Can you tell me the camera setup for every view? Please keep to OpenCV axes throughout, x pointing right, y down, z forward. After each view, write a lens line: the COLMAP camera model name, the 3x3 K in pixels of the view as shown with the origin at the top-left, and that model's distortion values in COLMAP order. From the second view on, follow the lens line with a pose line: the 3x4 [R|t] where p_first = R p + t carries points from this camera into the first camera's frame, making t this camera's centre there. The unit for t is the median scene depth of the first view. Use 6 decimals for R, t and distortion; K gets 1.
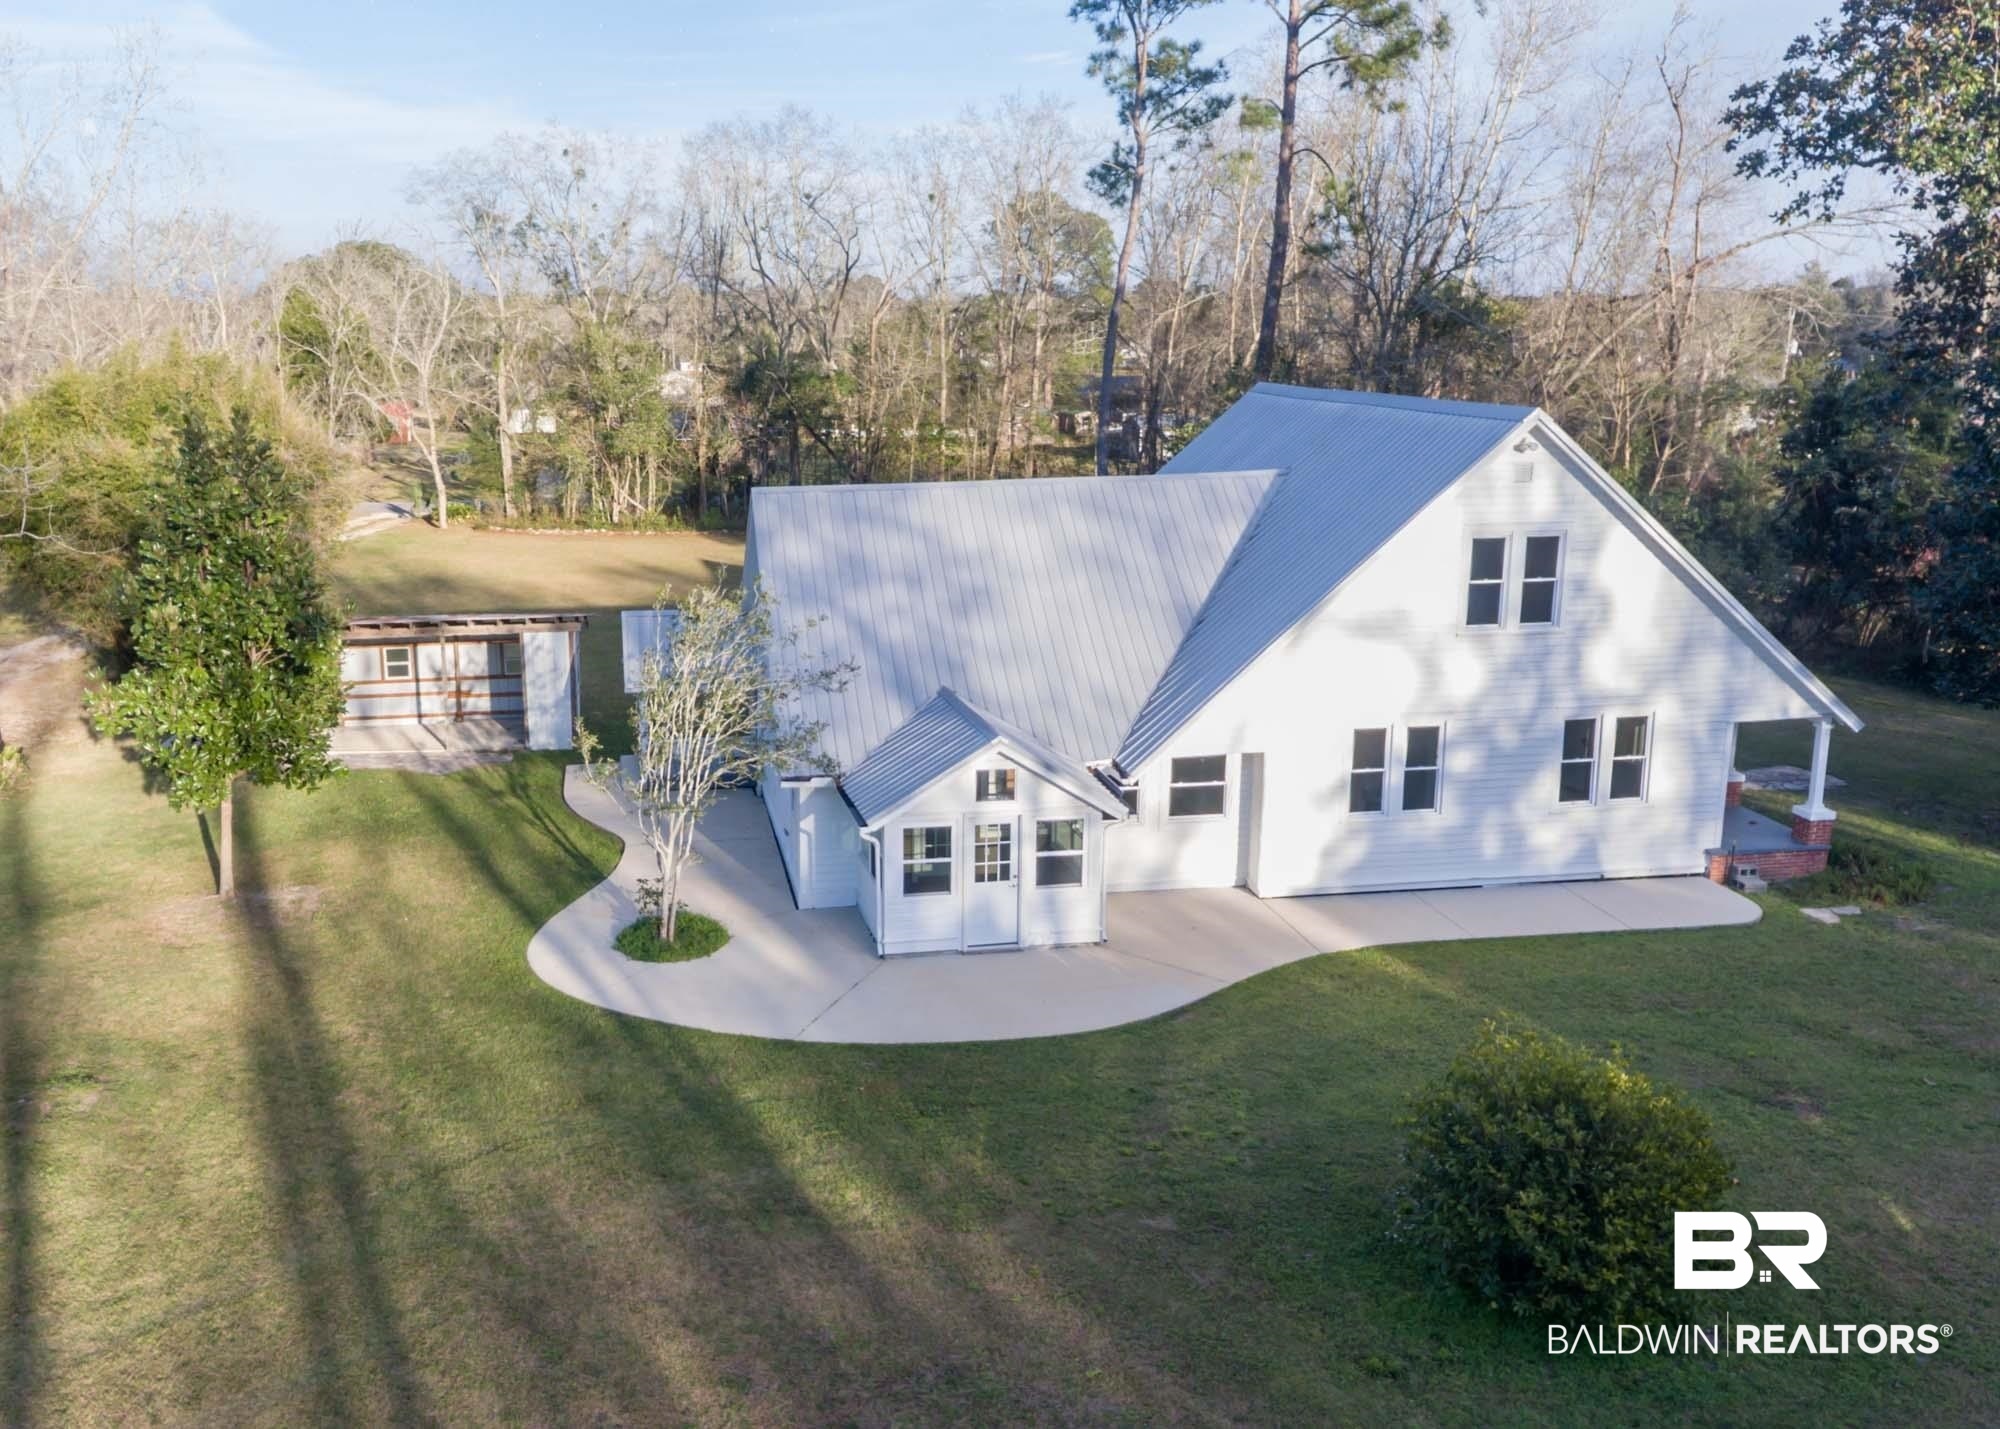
lens RADIAL K [[1710.1, 0, 836.8], [0, 1710.1, 718.1], [0, 0, 1]] dist [0.027613, -0.008899]
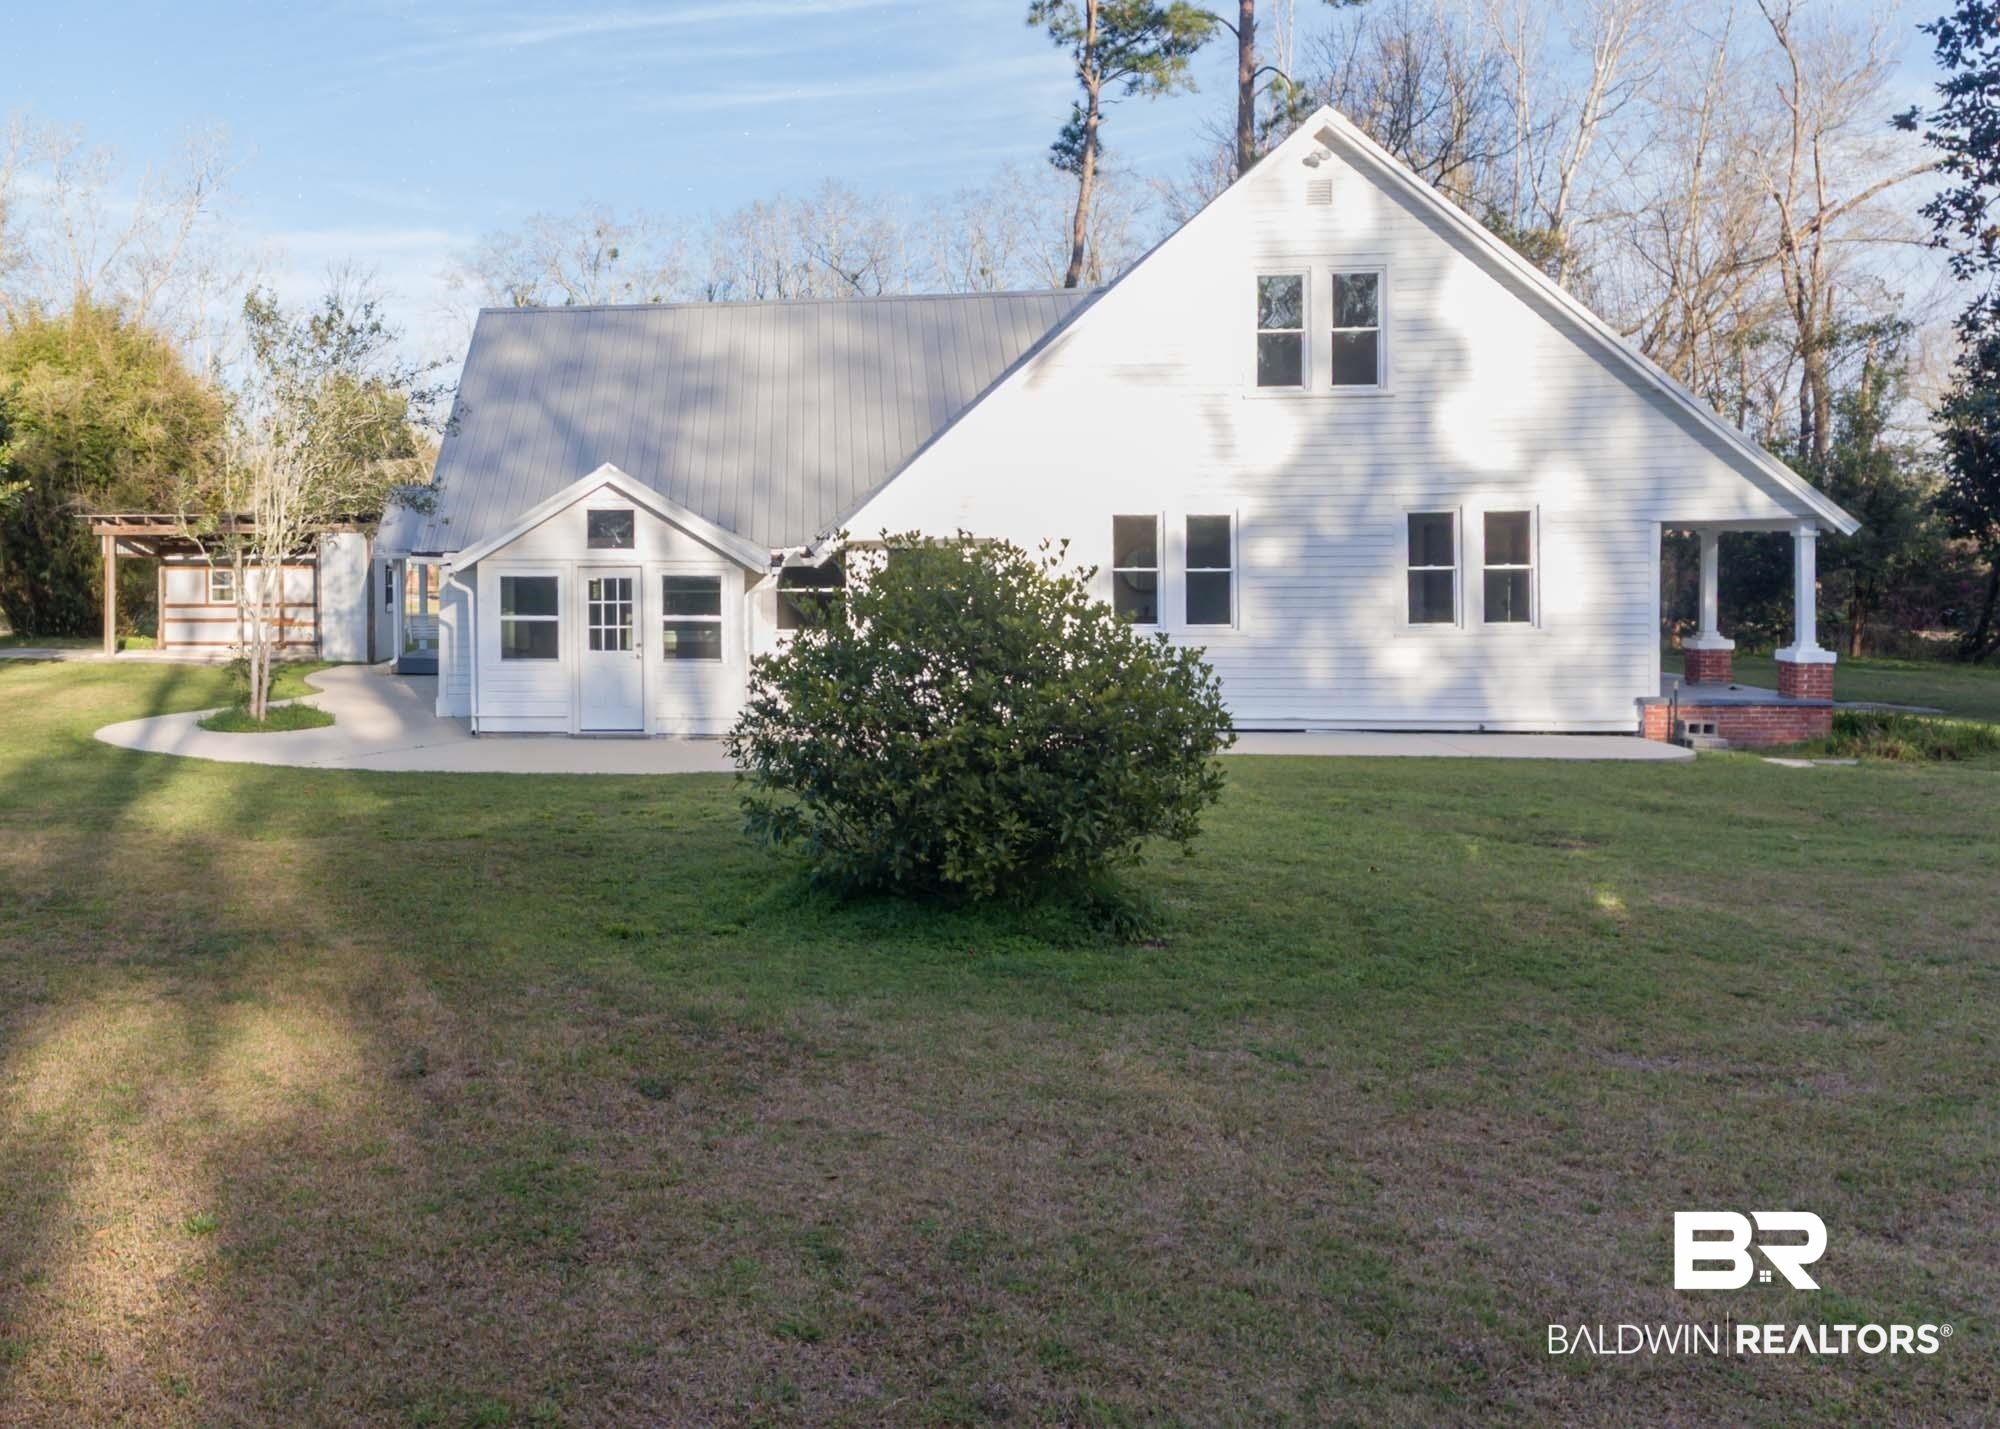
lens RADIAL K [[1722.7, 0, 855.1], [0, 1722.7, 831.1], [0, 0, 1]] dist [0.012513, -0.005682]
pose [[0.966365, 0.007258, -0.257072, 0.379708], [-0.058386, 0.979691, -0.191823, 0.302357], [0.250459, 0.200380, 0.947163, 0.226825]]
